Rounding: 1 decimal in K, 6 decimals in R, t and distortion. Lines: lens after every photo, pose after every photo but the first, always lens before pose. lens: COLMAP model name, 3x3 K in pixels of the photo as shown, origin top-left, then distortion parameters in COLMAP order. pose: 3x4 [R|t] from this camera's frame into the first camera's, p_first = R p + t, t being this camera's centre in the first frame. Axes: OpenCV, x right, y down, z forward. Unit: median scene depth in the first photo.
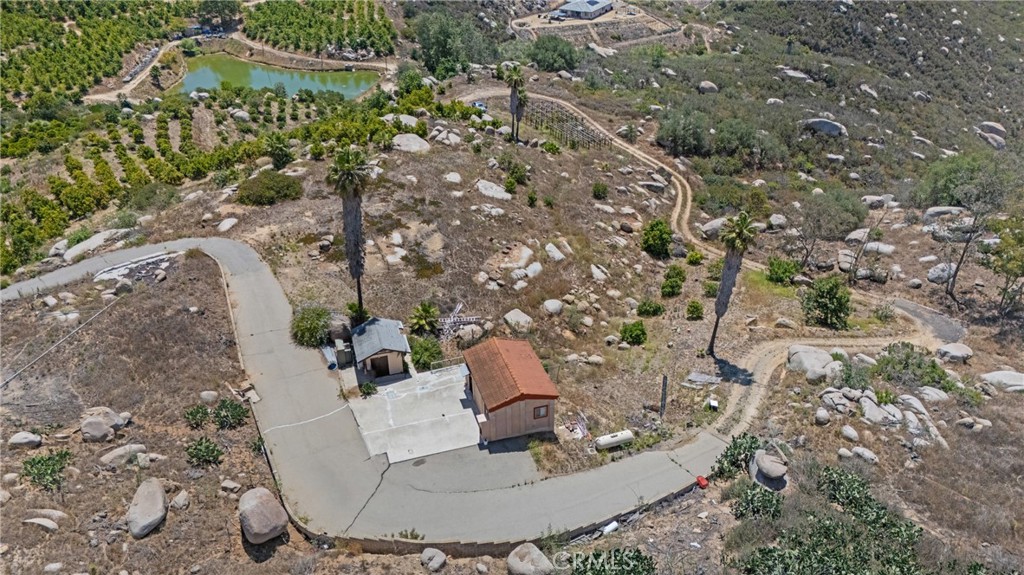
lens RADIAL K [[752.9, 0, 515.4], [0, 752.9, 290.7], [0, 0, 1]] dist [0.072827, -0.072510]
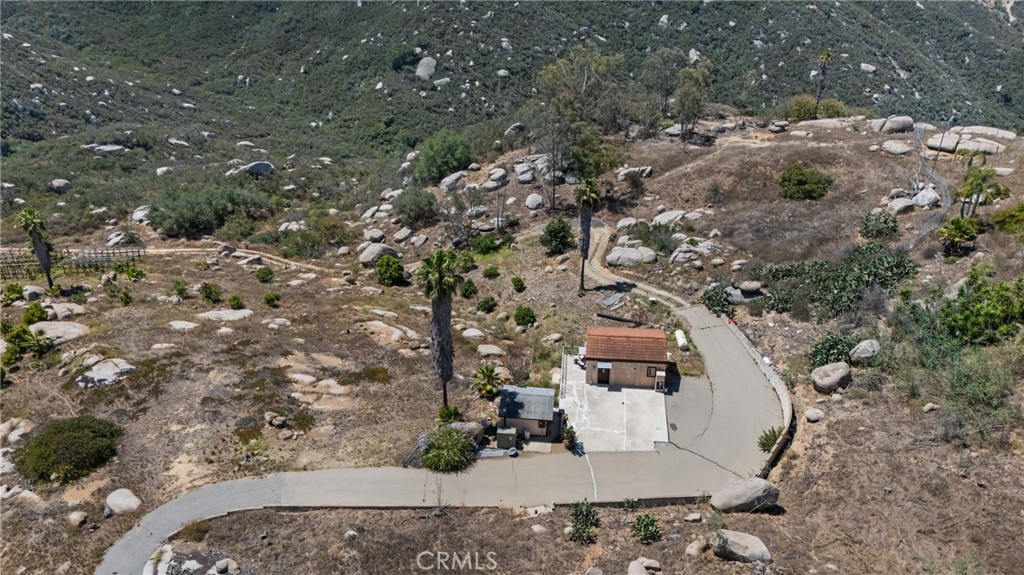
lens RADIAL K [[752.9, 0, 510.4], [0, 752.9, 287.7], [0, 0, 1]] dist [0.072827, -0.072510]
pose [[0.406594, -0.443615, 0.798678, -0.254193], [0.497735, 0.840633, 0.213530, -0.080117], [-0.766121, 0.310710, 0.562599, 0.104958]]
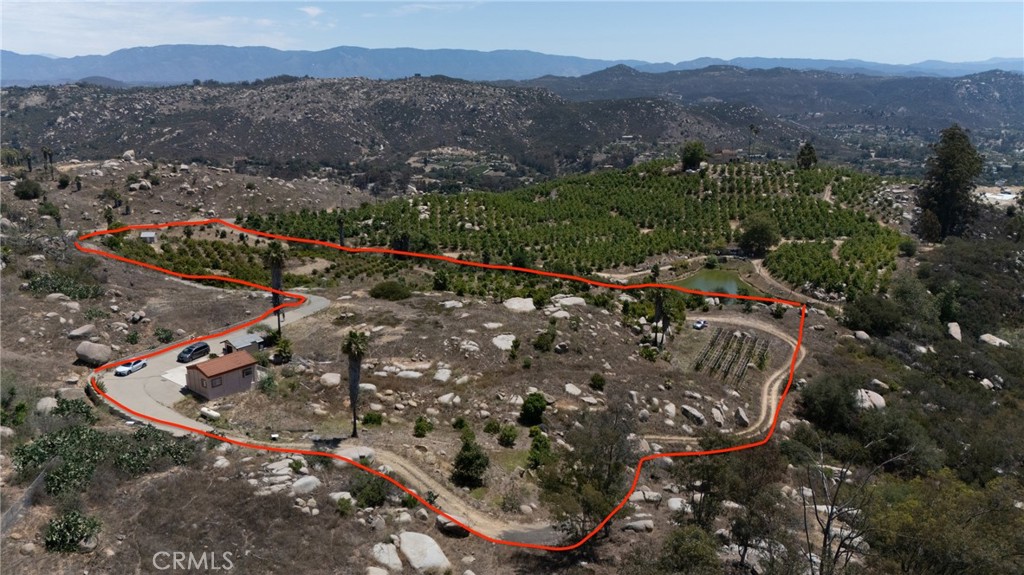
lens RADIAL K [[752.9, 0, 508.4], [0, 752.9, 293.2], [0, 0, 1]] dist [0.072827, -0.072510]
pose [[0.558951, 0.222966, -0.798661, 0.427056], [-0.451840, 0.889511, -0.067896, -0.053395], [0.695279, 0.398818, 0.597939, 0.086494]]
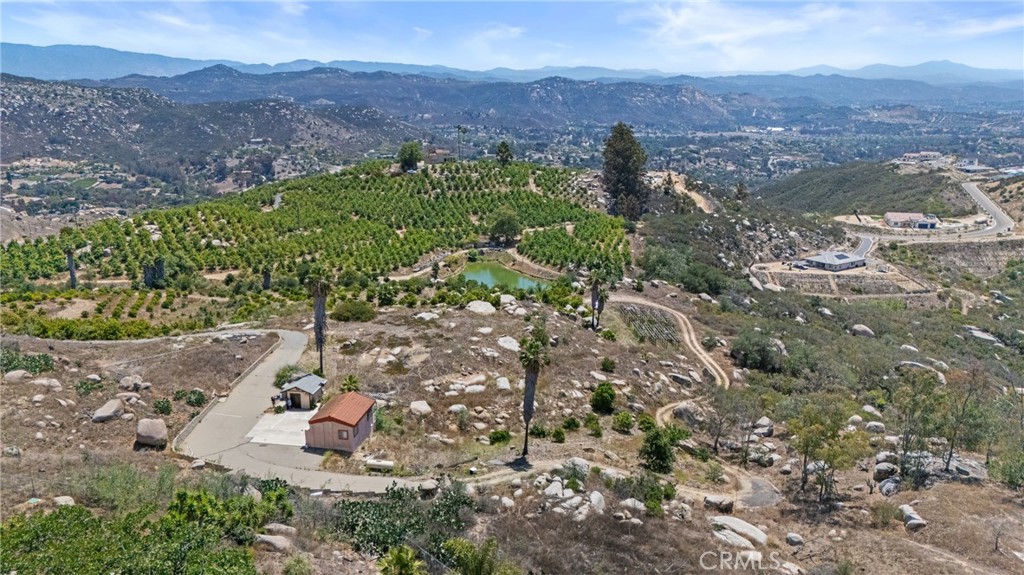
lens RADIAL K [[752.9, 0, 510.4], [0, 752.9, 292.2], [0, 0, 1]] dist [0.072827, -0.072510]
pose [[0.889497, 0.122355, -0.440255, 0.230421], [-0.250378, 0.936478, -0.245602, 0.043633], [0.382238, 0.328693, 0.863629, -0.064378]]
